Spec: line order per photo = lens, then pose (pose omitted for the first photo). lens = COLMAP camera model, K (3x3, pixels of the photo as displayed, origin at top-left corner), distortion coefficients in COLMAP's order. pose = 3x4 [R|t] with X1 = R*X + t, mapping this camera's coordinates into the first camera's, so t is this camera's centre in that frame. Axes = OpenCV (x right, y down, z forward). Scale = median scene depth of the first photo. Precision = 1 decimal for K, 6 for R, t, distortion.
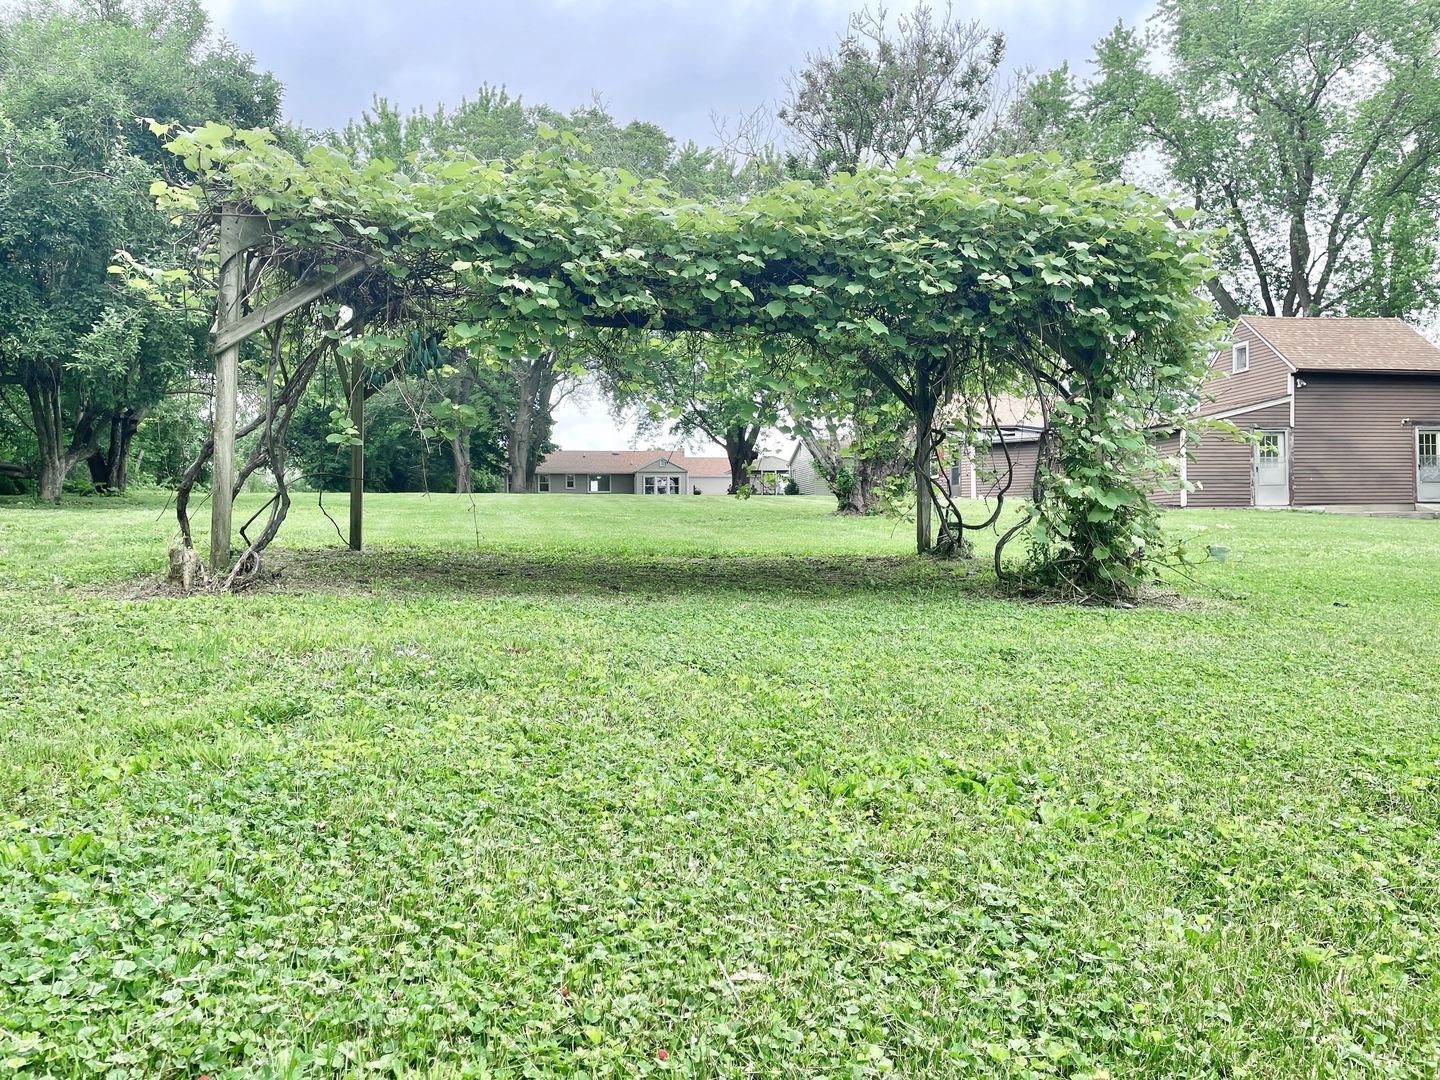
lens RADIAL K [[1086.5, 0, 713.7], [0, 1086.5, 542.4], [0, 0, 1]] dist [0.088790, -0.103956]
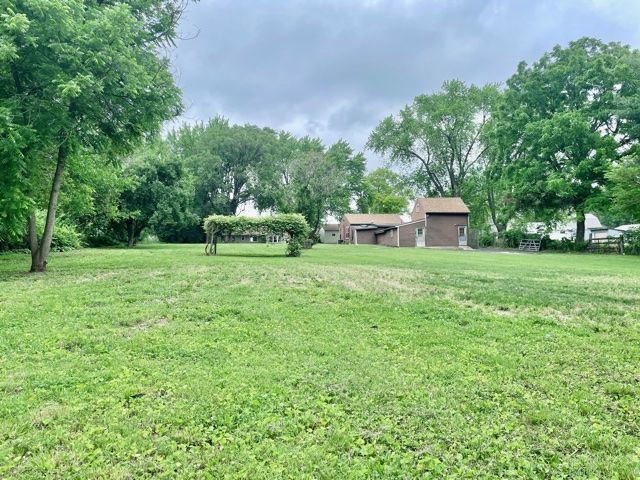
lens RADIAL K [[482.9, 0, 324.2], [0, 482.9, 239.8], [0, 0, 1]] dist [0.088790, -0.103956]
pose [[0.999396, -0.003918, 0.034523, 0.093327], [0.005468, 0.998975, -0.044937, 0.017842], [-0.034312, 0.045099, 0.998393, -0.697751]]
